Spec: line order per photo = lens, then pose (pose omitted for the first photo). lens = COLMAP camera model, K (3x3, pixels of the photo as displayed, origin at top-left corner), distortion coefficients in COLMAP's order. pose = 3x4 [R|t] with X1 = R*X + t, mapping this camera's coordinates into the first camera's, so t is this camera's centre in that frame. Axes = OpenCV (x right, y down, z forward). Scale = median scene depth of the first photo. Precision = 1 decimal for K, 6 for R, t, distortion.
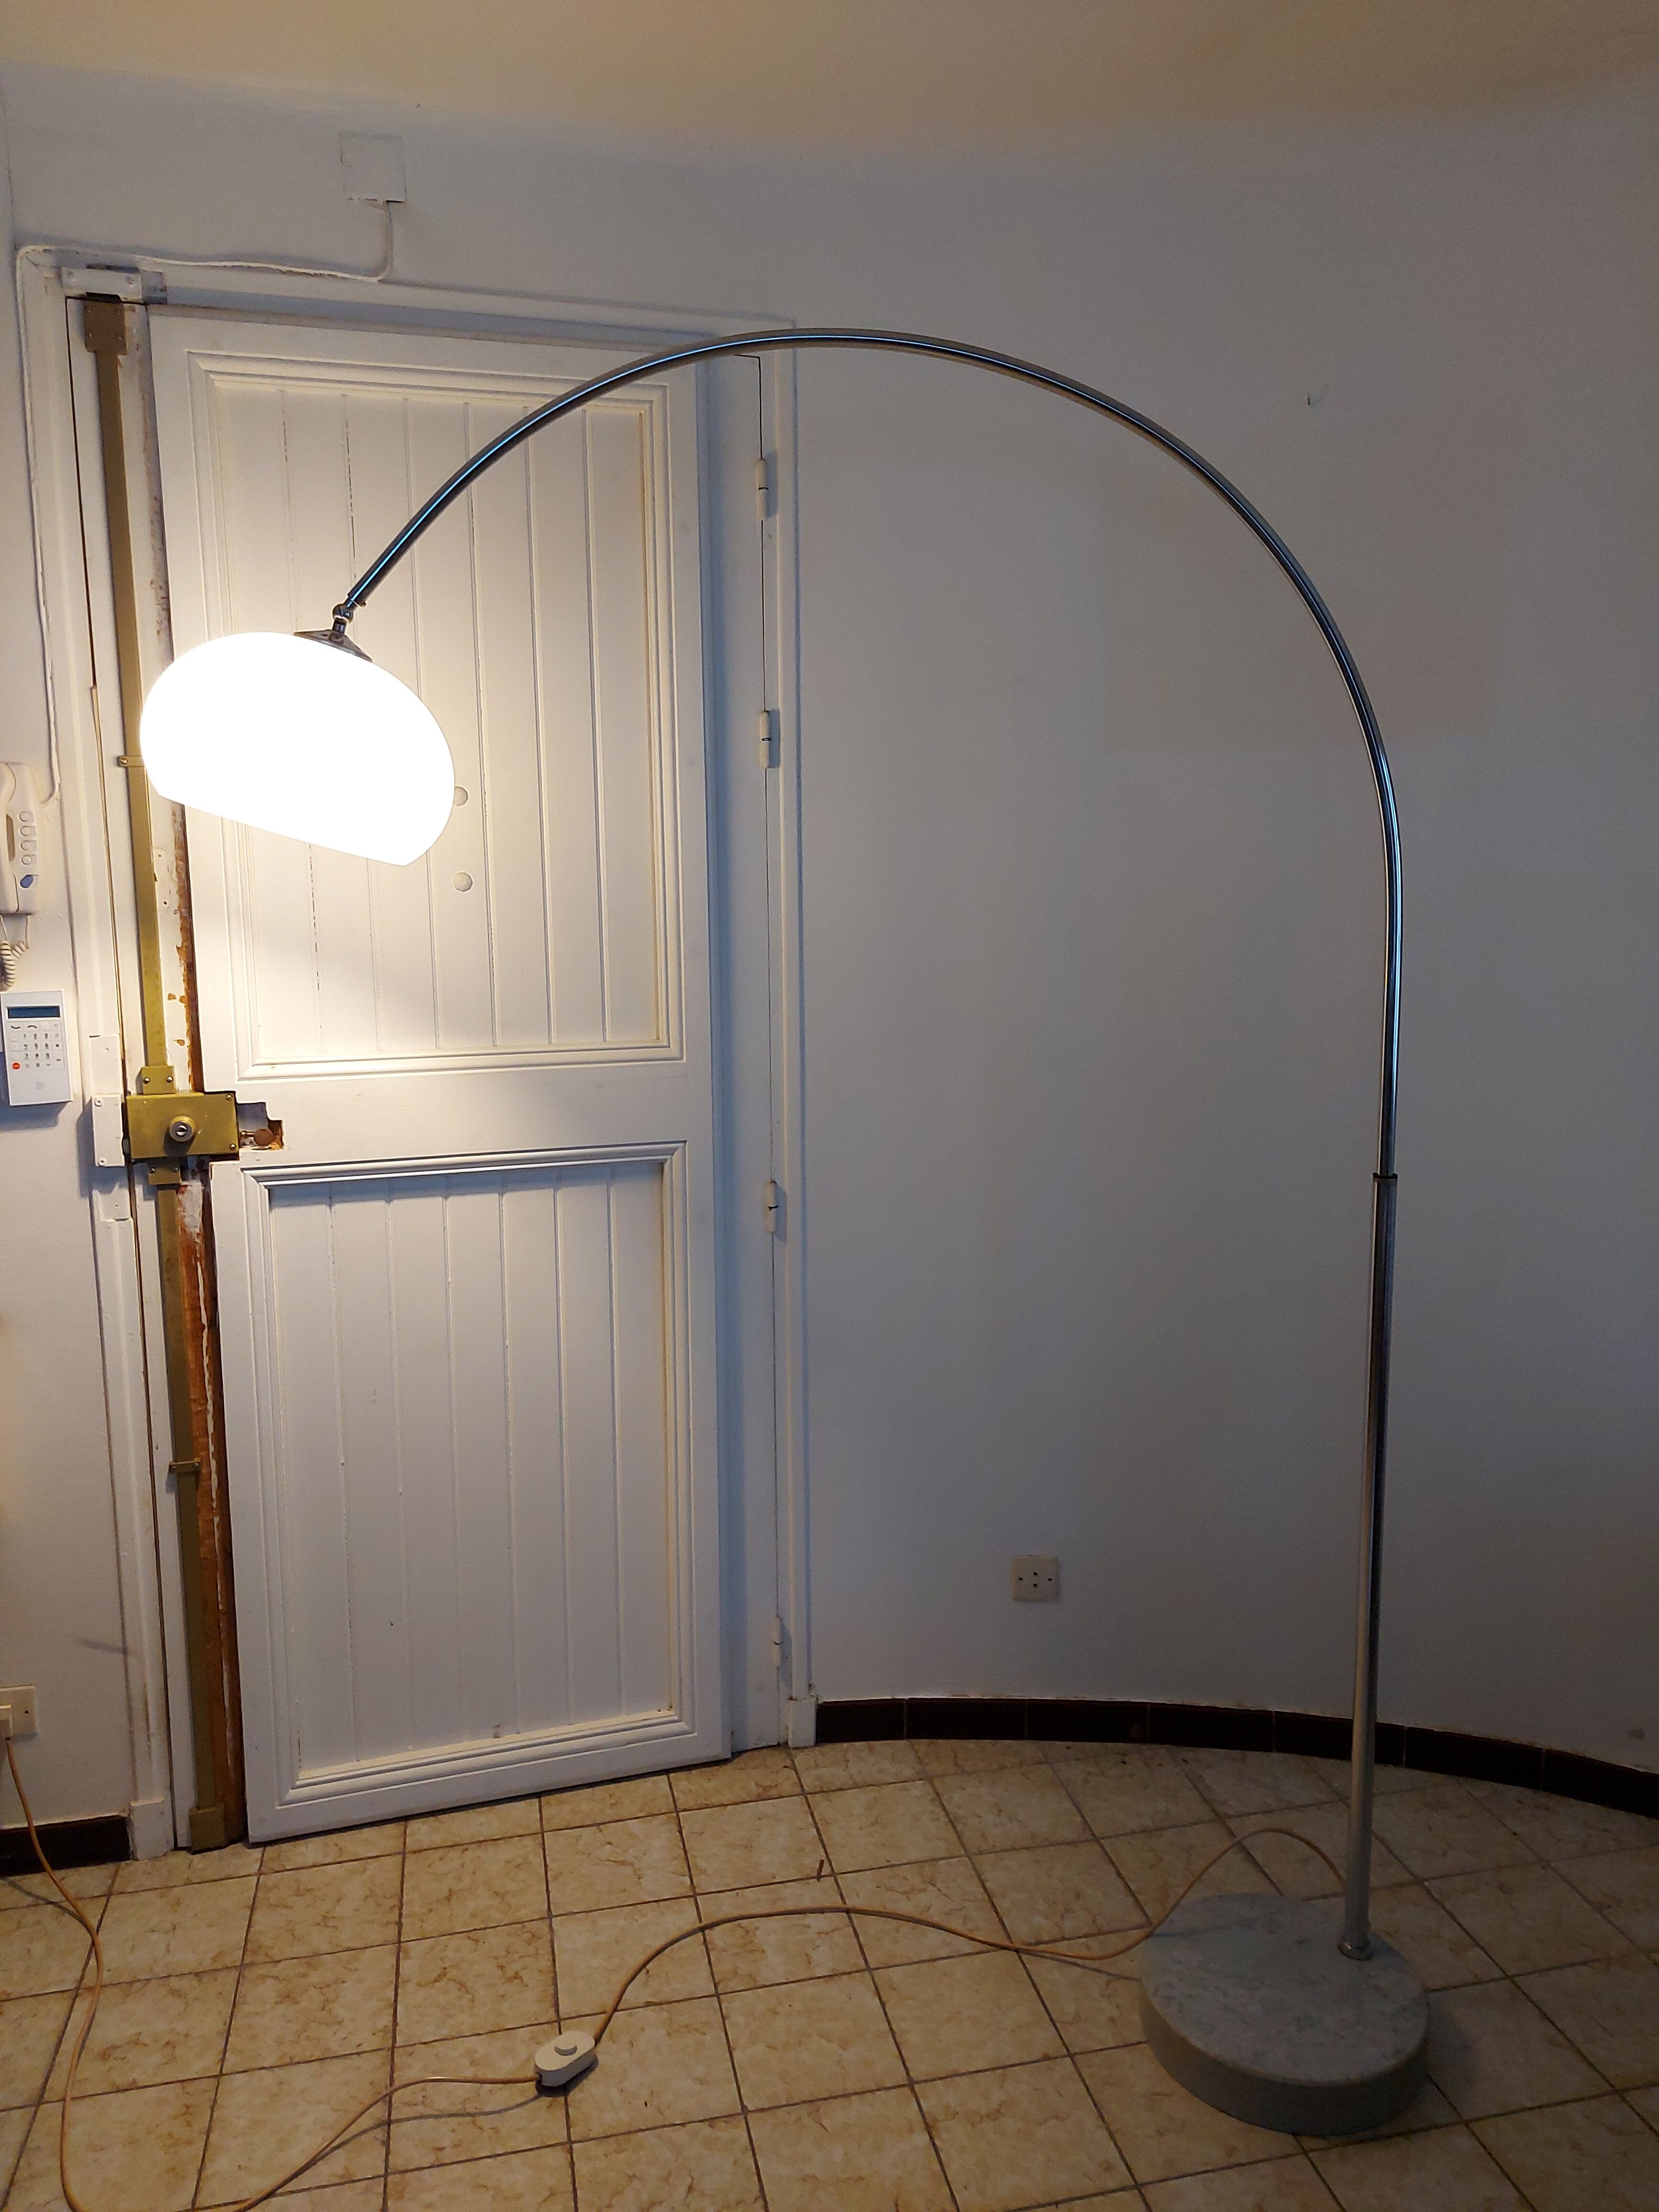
lens RADIAL K [[1670.0, 0, 830.2], [0, 1670.0, 1086.4], [0, 0, 1]] dist [0.065863, -0.075936]
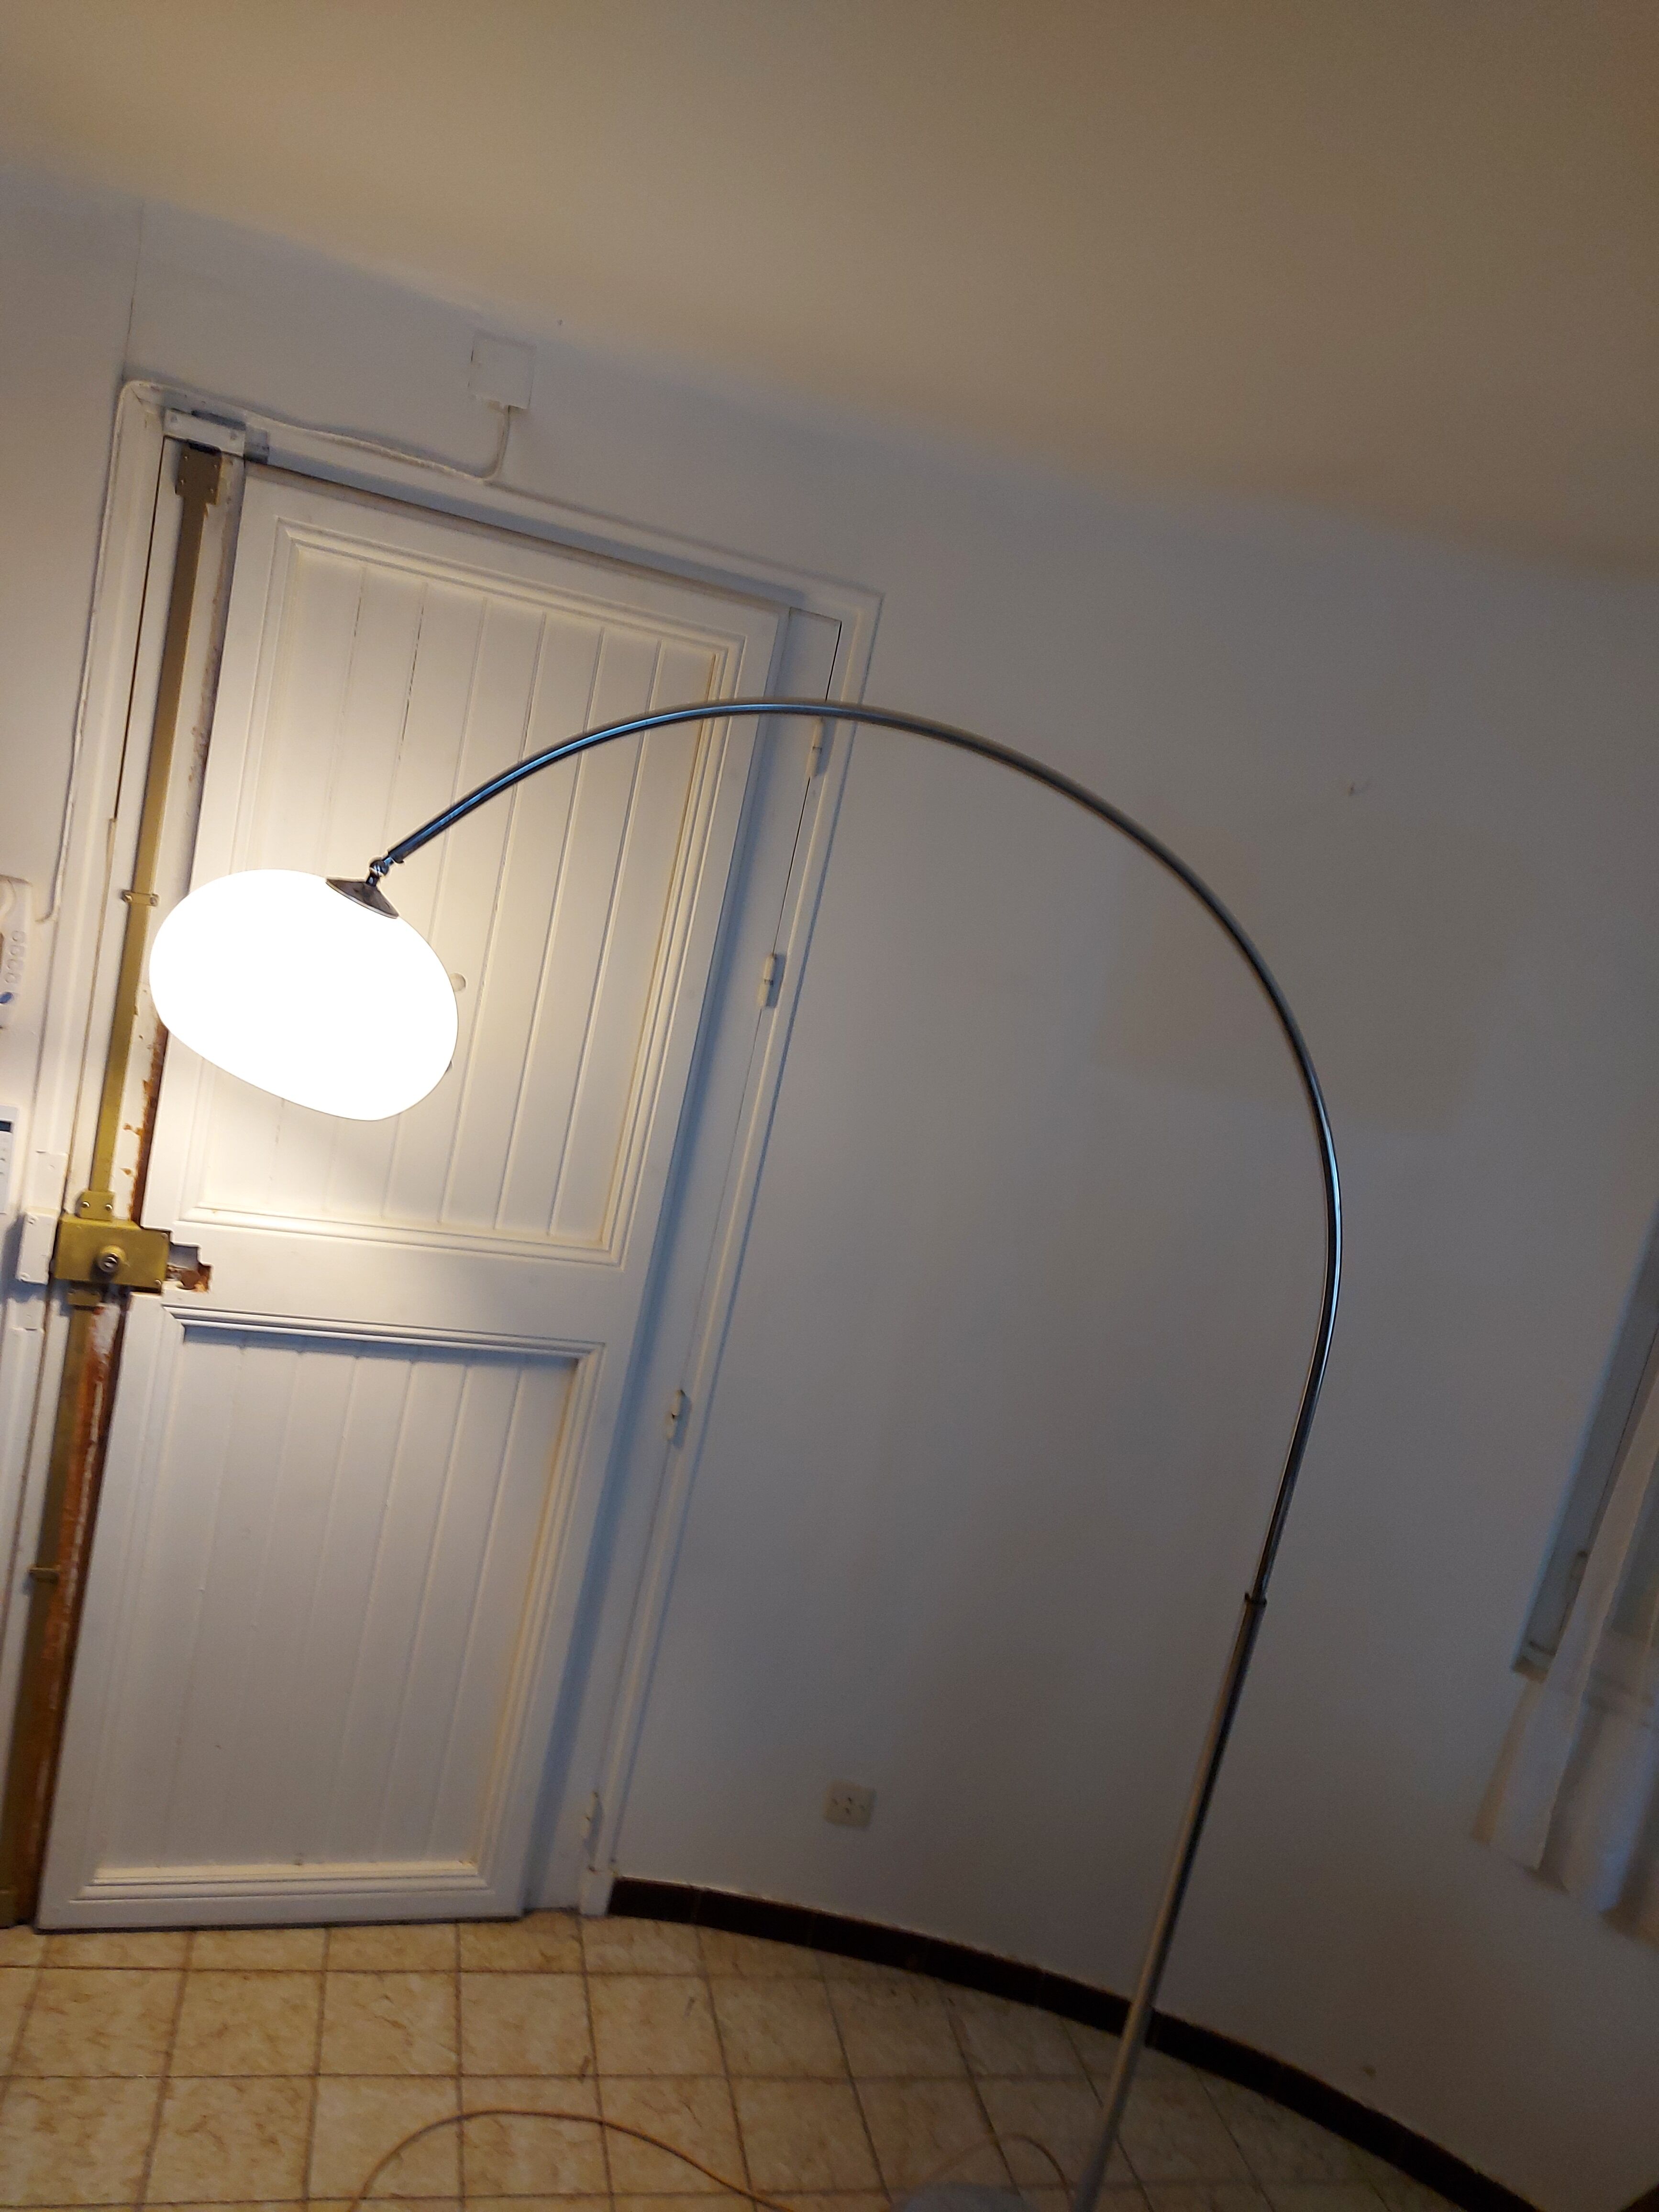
lens RADIAL K [[1670.0, 0, 840.9], [0, 1670.0, 1111.3], [0, 0, 1]] dist [0.065863, -0.075936]
pose [[0.975236, 0.213666, 0.057101, -0.038261], [-0.215954, 0.975687, 0.037391, -0.186868], [-0.047724, -0.048796, 0.997668, -0.013022]]
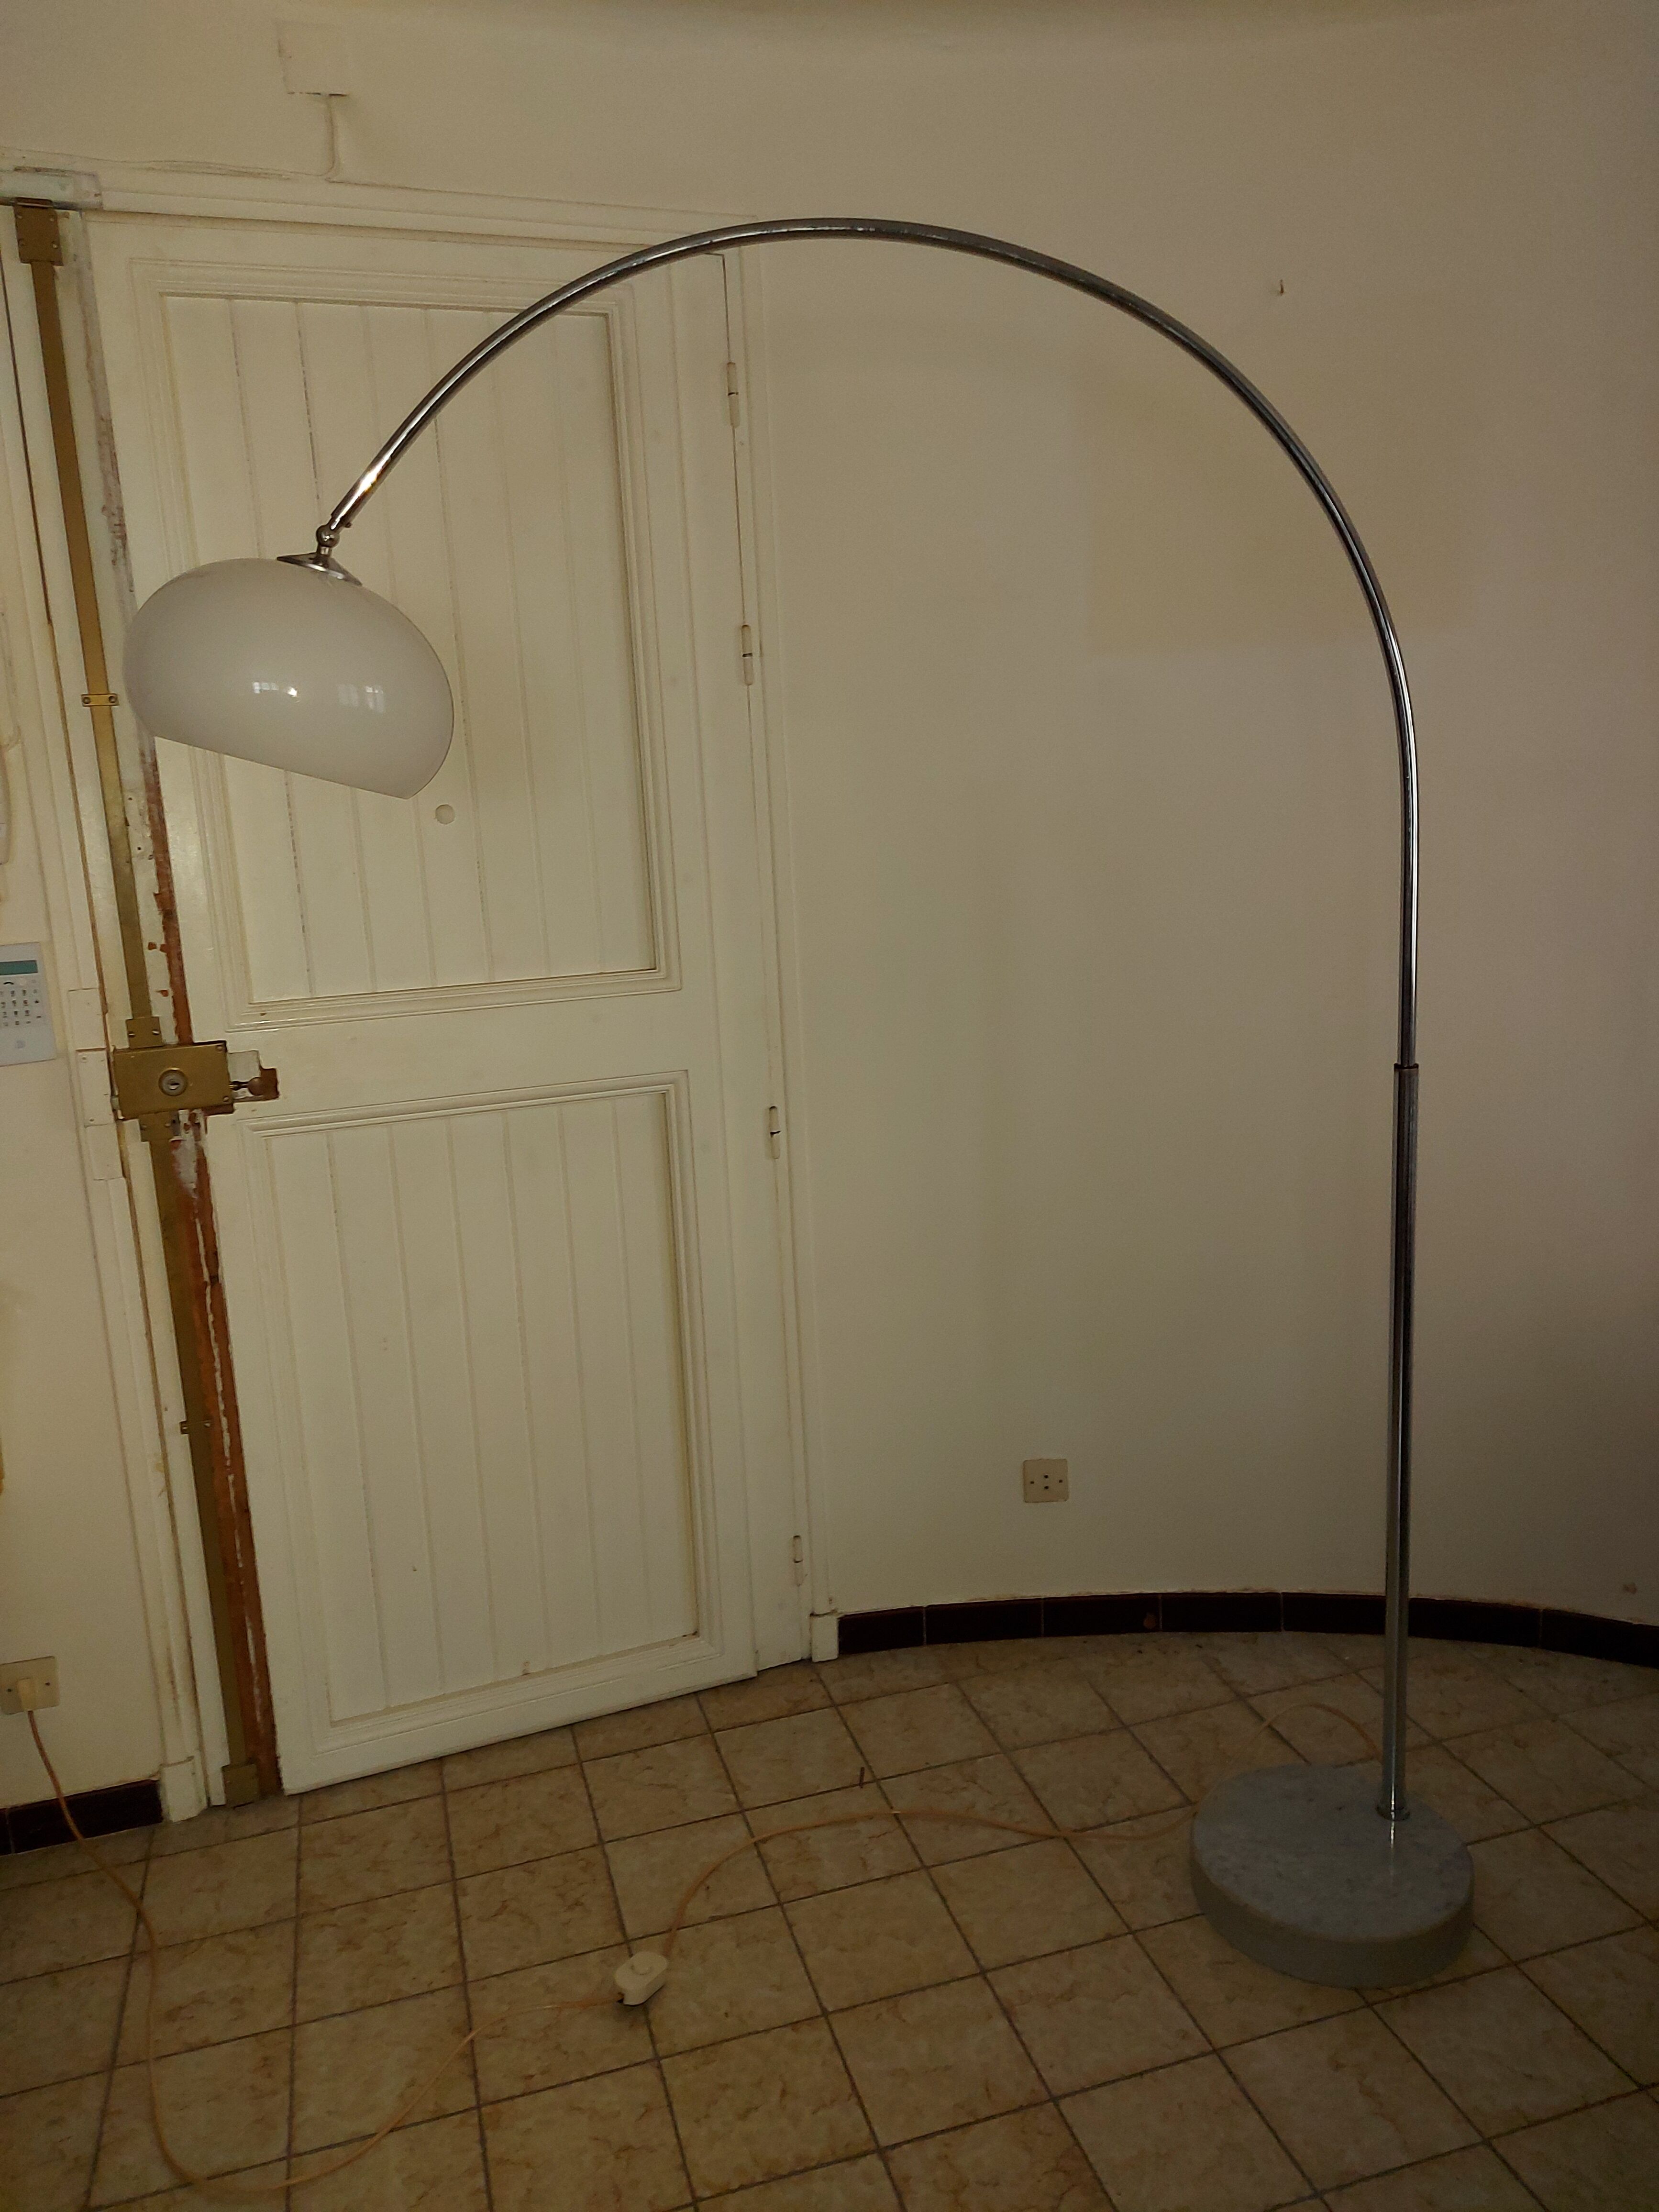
lens RADIAL K [[1670.0, 0, 841.1], [0, 1670.0, 1097.0], [0, 0, 1]] dist [0.065863, -0.075936]
pose [[0.996568, -0.053484, 0.063178, -0.062876], [0.050260, 0.997405, 0.051557, 0.002706], [-0.065772, -0.048204, 0.996670, 0.009148]]
